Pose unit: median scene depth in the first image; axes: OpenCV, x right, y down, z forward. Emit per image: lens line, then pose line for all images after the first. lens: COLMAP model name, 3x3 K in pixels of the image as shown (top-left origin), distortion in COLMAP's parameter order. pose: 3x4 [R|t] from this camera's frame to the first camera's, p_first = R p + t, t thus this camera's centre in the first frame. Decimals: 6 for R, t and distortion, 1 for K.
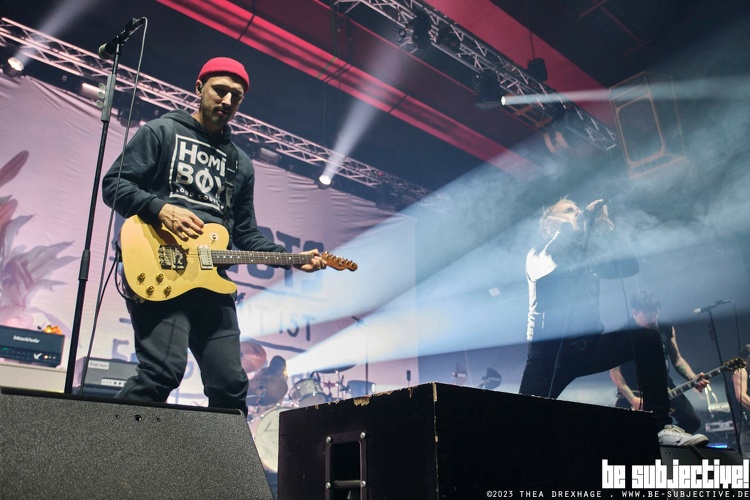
lens RADIAL K [[739.3, 0, 375.0], [0, 739.3, 250.0], [0, 0, 1]] dist [-0.014039, -0.019594]
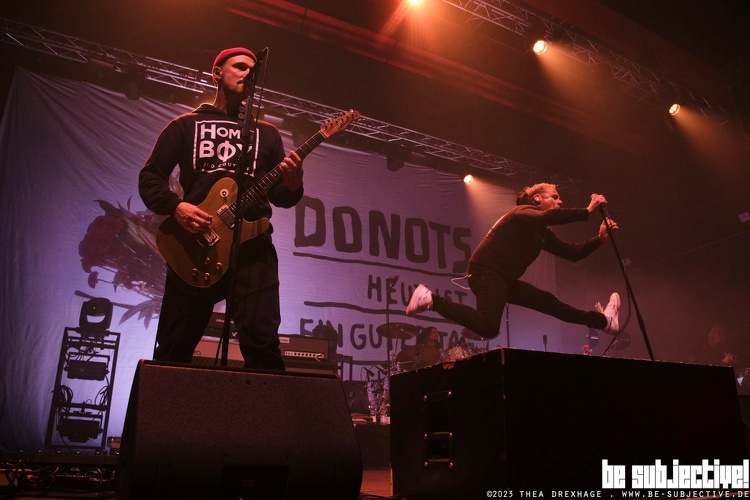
lens RADIAL K [[631.1, 0, 375.0], [0, 631.1, 250.0], [0, 0, 1]] dist [-0.144272, 0.005033]
pose [[0.970939, -0.065319, -0.230239, 0.016634], [0.069696, 0.997508, 0.010921, 0.004658], [0.228952, -0.026651, 0.973073, 0.018907]]
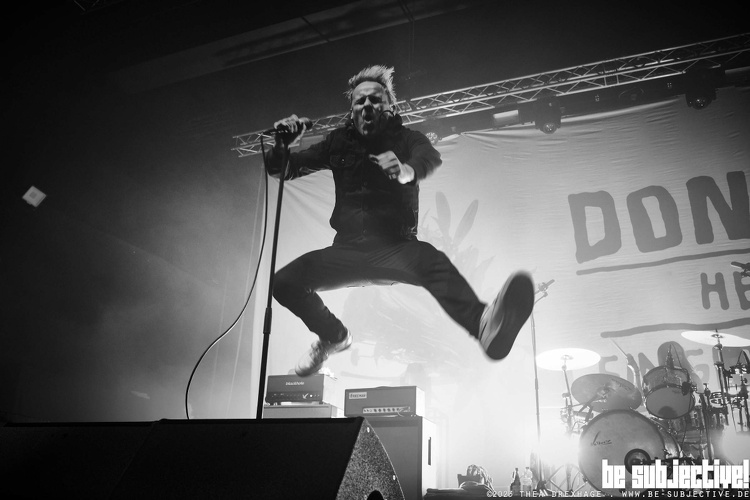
lens RADIAL K [[793.0, 0, 374.1], [0, 793.0, 274.6], [0, 0, 1]] dist [-0.003135, -0.009629]
pose [[0.387174, -0.279626, -0.878581, 0.815026], [0.266779, 0.946116, -0.183556, 0.253475], [0.882567, -0.163319, 0.440911, 0.680850]]
